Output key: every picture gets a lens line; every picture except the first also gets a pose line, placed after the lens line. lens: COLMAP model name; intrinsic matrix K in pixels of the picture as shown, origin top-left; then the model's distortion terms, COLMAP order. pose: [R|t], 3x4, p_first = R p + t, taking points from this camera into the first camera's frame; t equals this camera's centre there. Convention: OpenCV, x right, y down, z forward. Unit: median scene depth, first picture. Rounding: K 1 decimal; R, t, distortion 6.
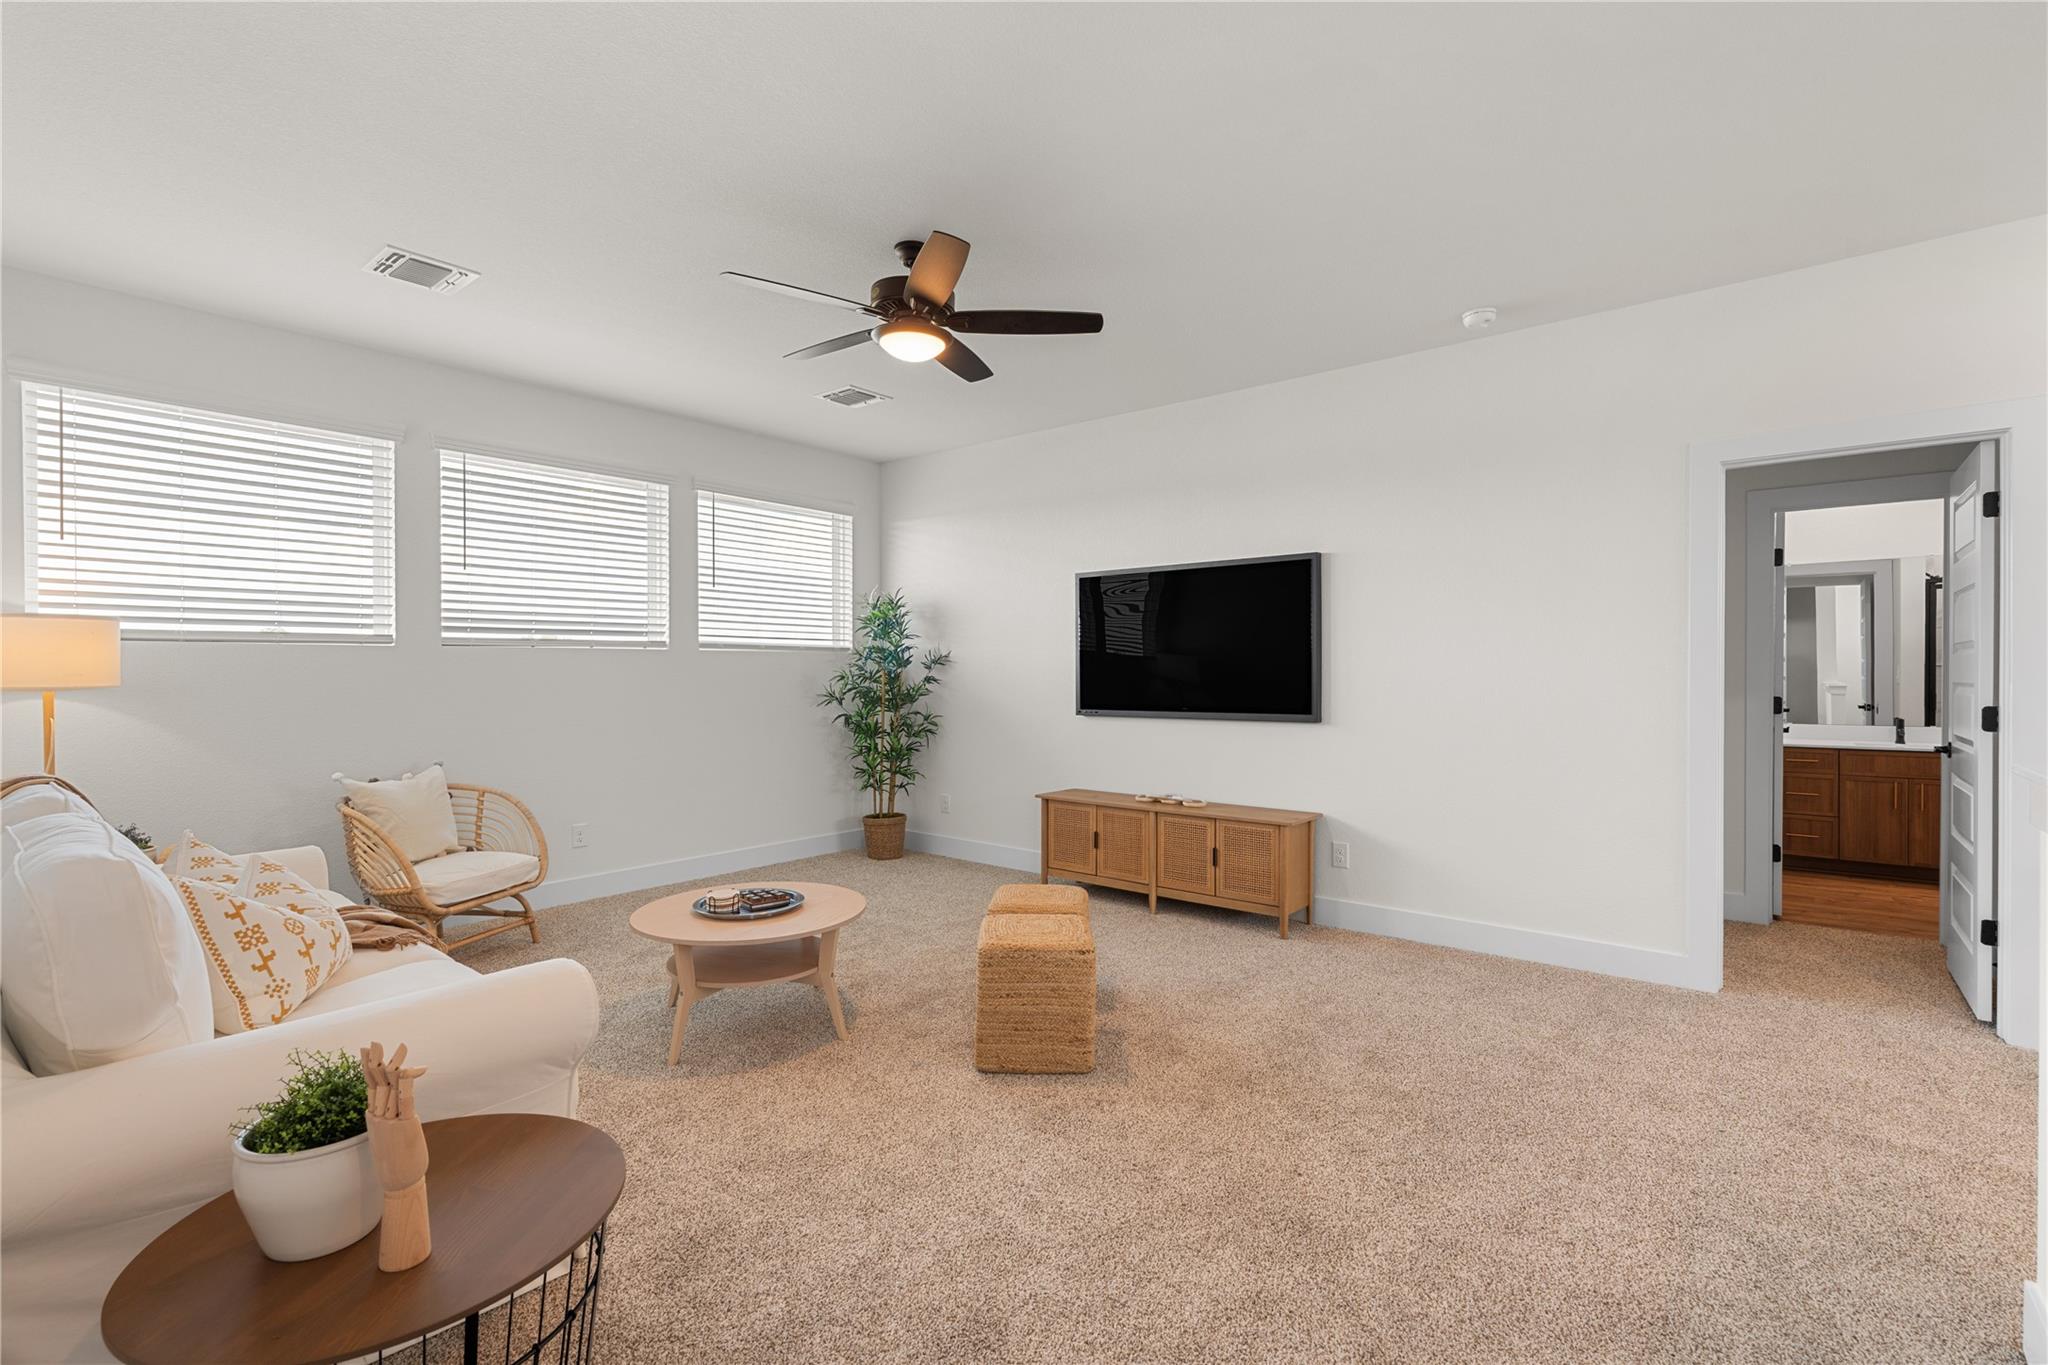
lens RADIAL K [[924.5, 0, 1024.2], [0, 924.5, 678.6], [0, 0, 1]] dist [-0.004354, 0.002792]
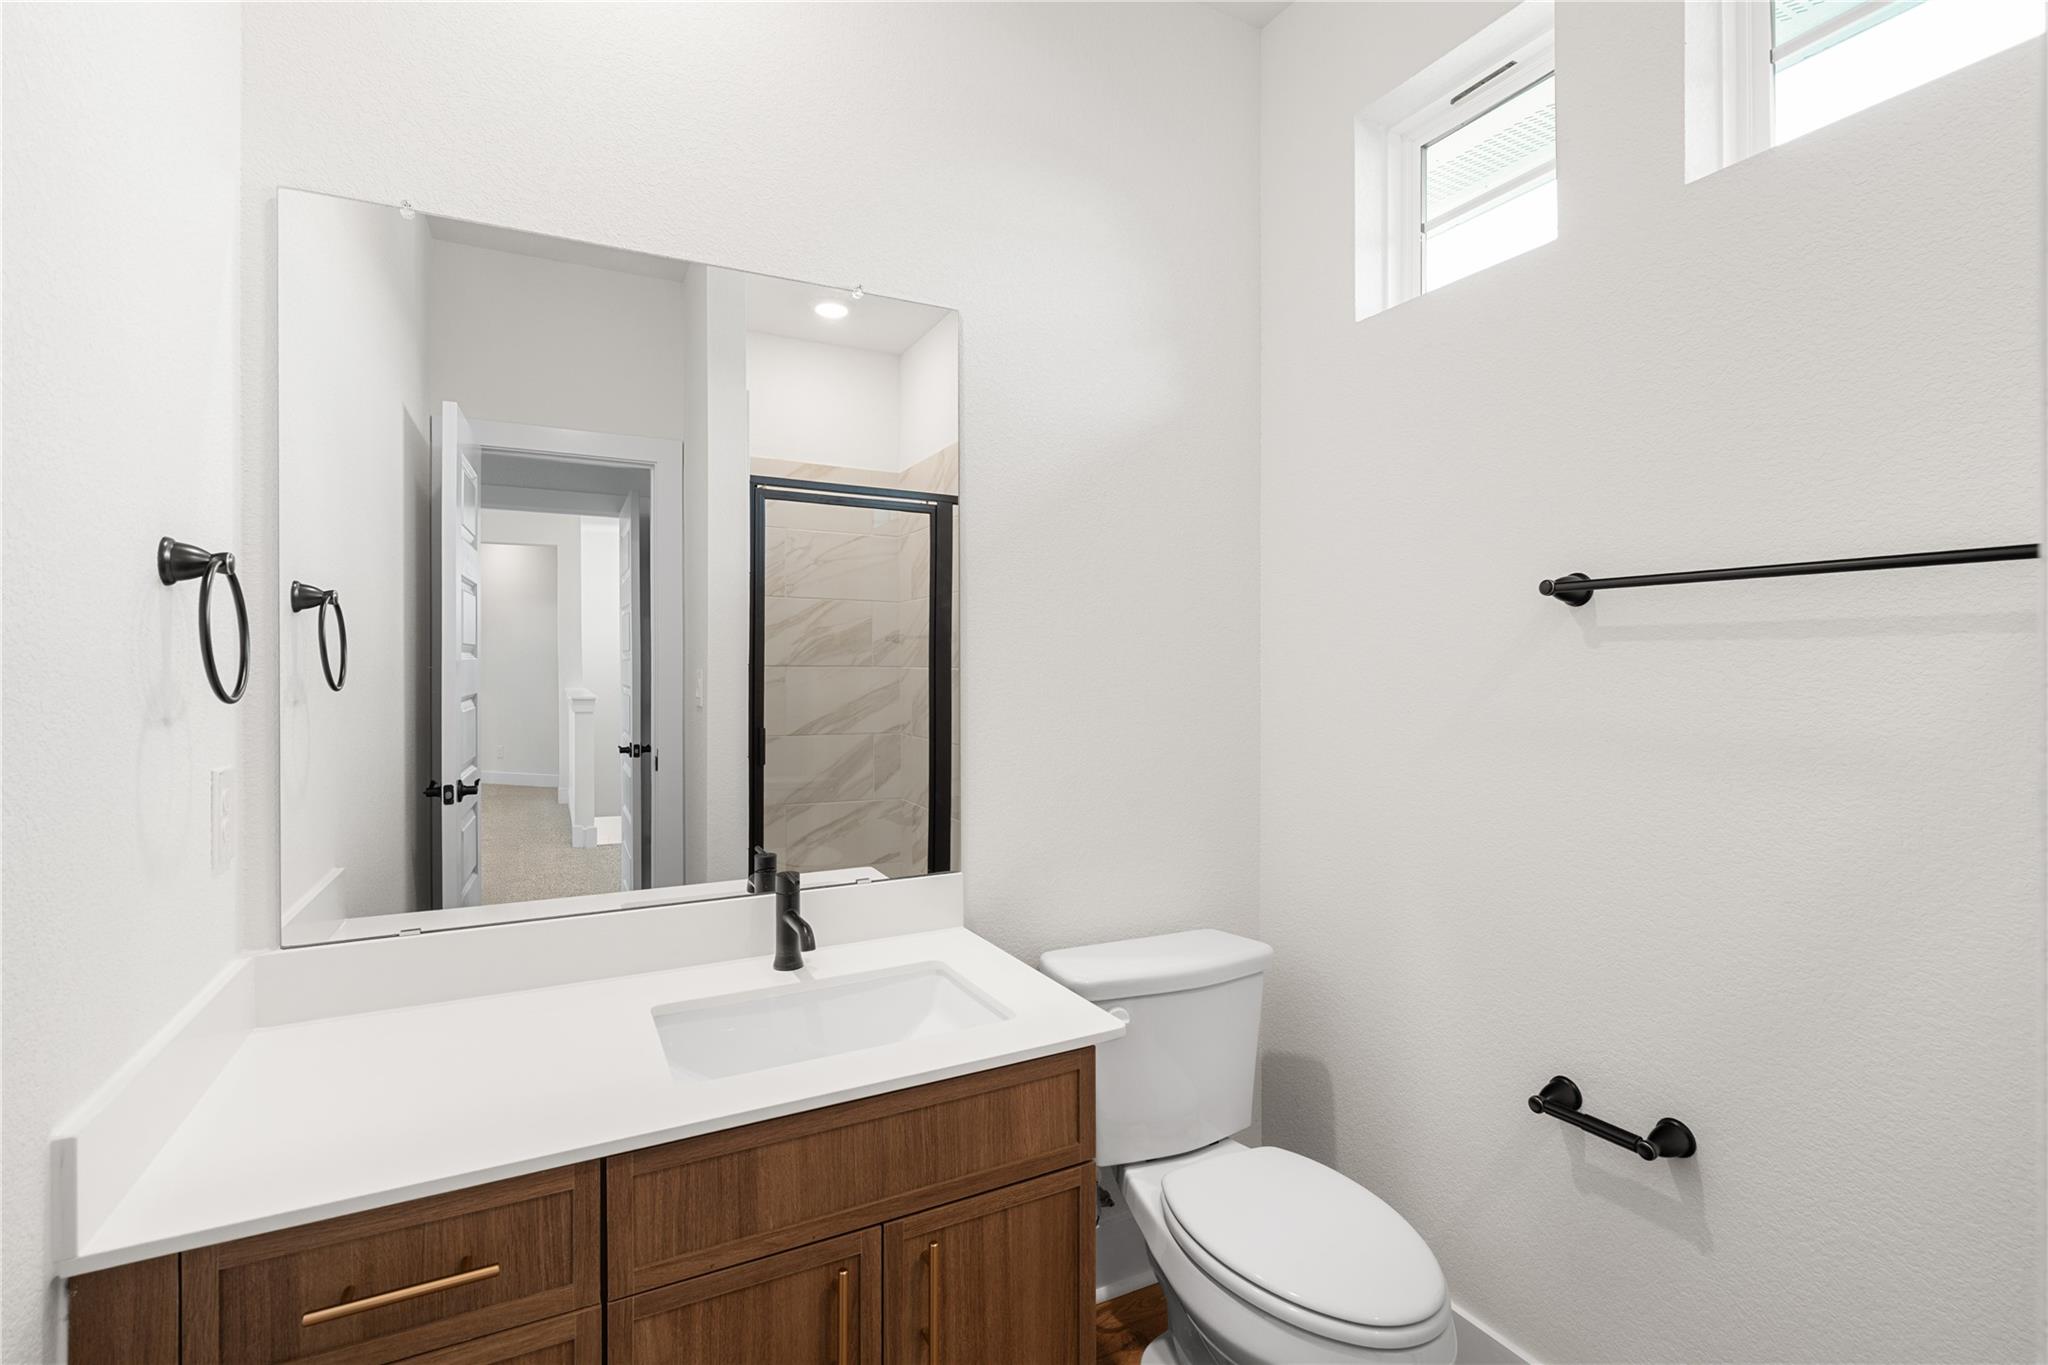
lens RADIAL K [[924.5, 0, 1025.0], [0, 924.5, 675.0], [0, 0, 1]] dist [-0.004354, 0.002792]
pose [[0.390456, 0.001406, 0.920620, 0.757429], [-0.001180, 0.999999, -0.001027, -0.012491], [-0.920621, -0.000686, 0.390457, 0.863383]]
